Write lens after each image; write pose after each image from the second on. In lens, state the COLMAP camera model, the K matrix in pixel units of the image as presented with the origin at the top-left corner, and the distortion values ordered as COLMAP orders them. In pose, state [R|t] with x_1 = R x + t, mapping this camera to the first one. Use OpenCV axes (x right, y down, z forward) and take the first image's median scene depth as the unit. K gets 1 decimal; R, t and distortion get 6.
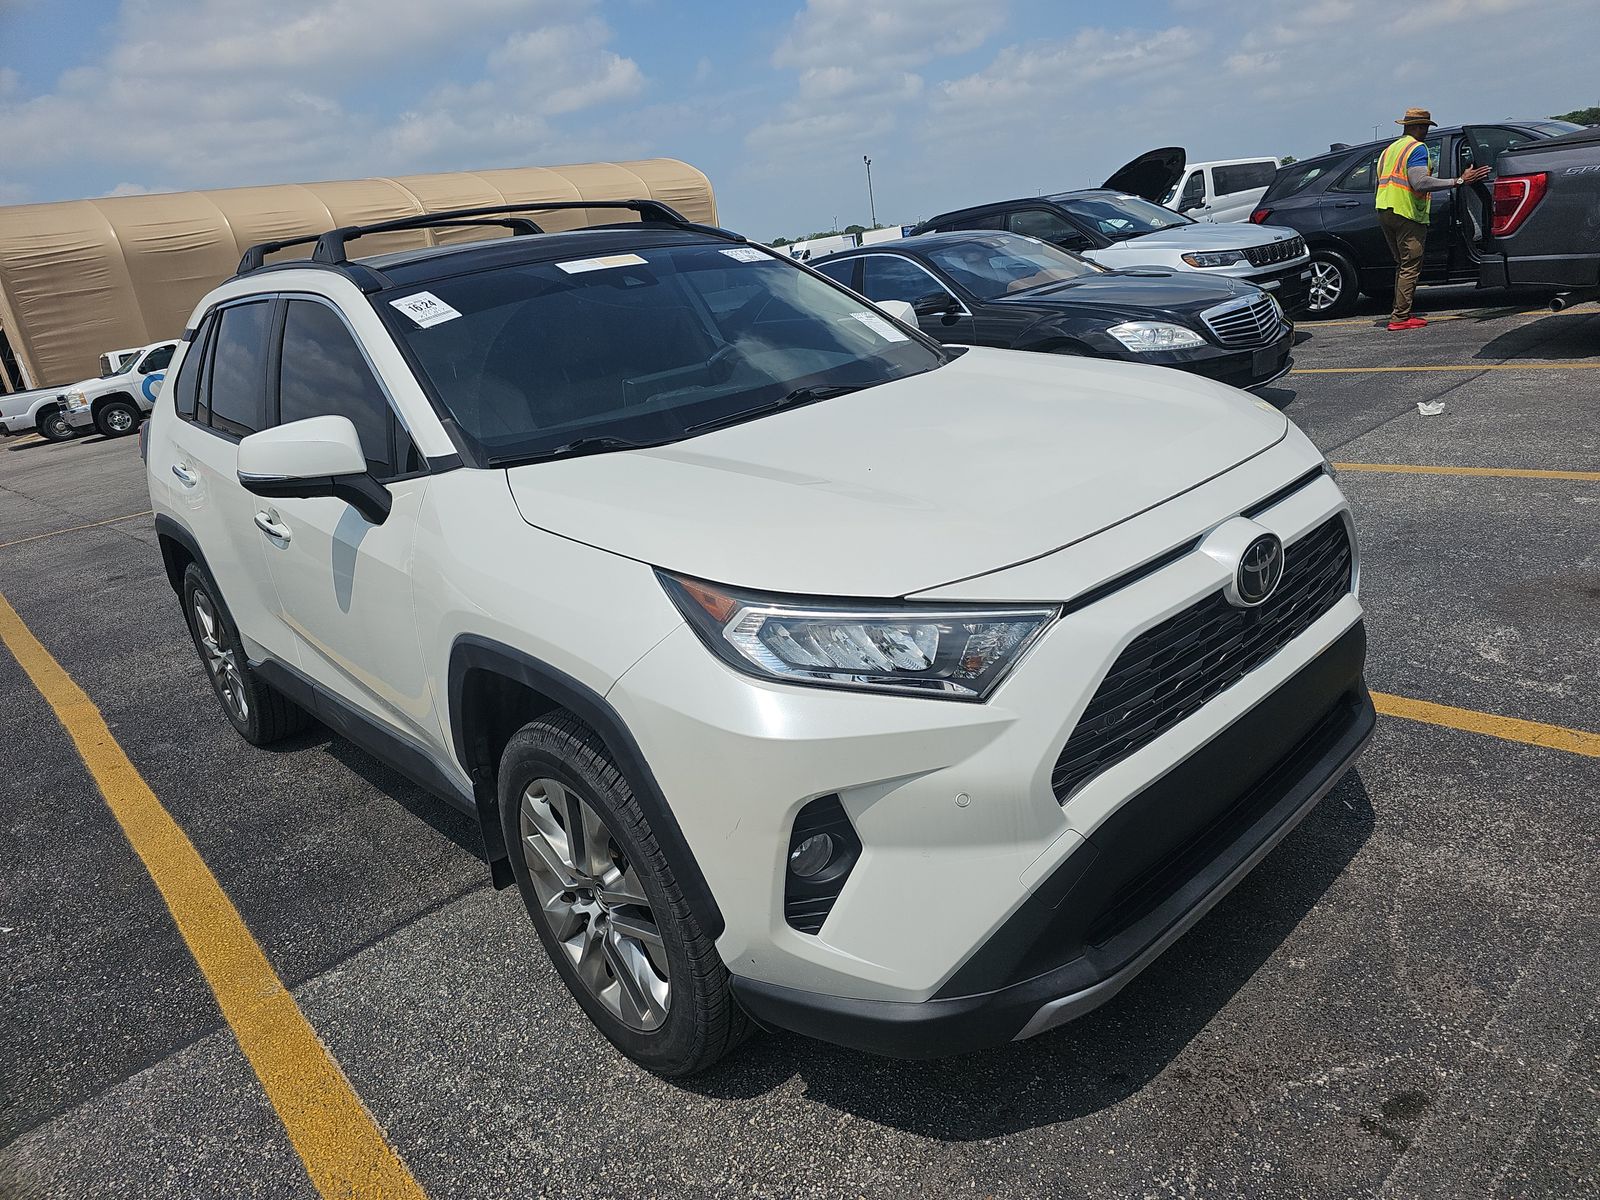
lens RADIAL K [[1067.7, 0, 800.0], [0, 1067.7, 600.0], [0, 0, 1]] dist [0.056388, -0.073793]
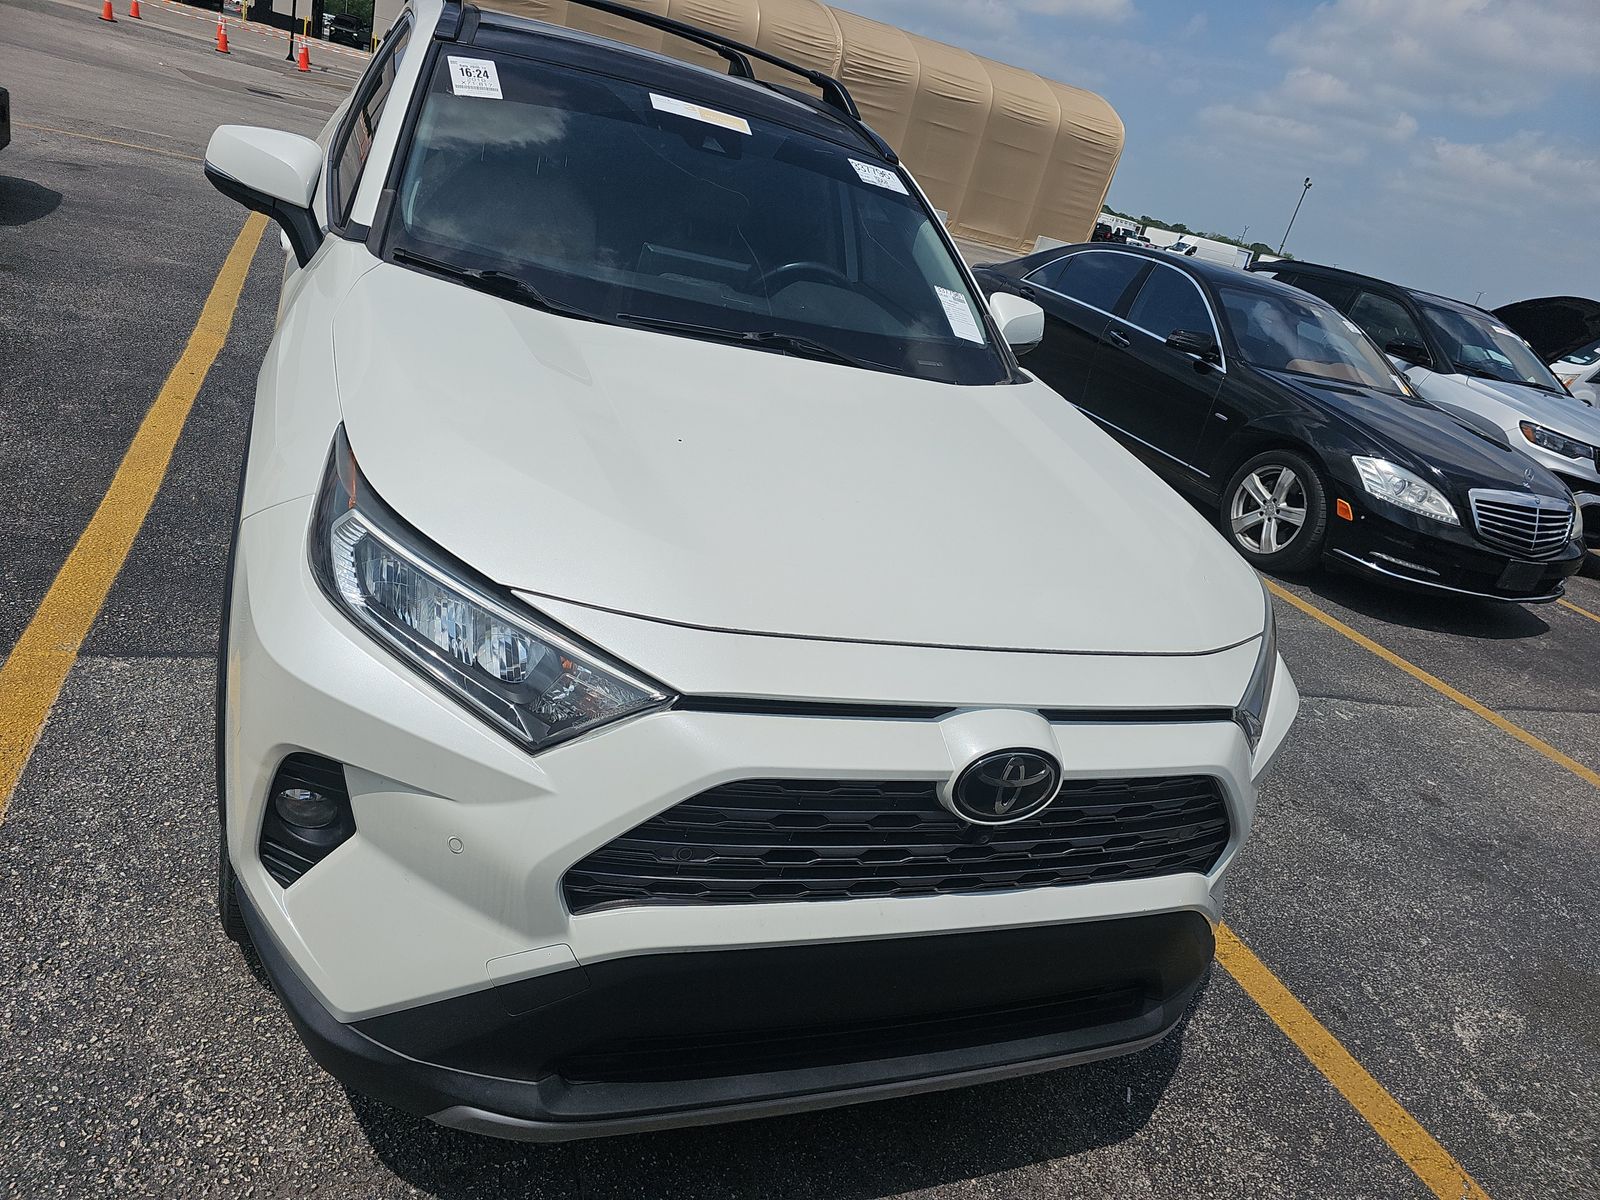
lens RADIAL K [[1051.9, 0, 800.0], [0, 1051.9, 600.0], [0, 0, 1]] dist [0.038822, -0.046349]
pose [[0.857384, 0.476149, -0.195383, 0.258577], [-0.459381, 0.879163, 0.126659, -0.114170], [0.232082, -0.018841, 0.972514, 0.168737]]
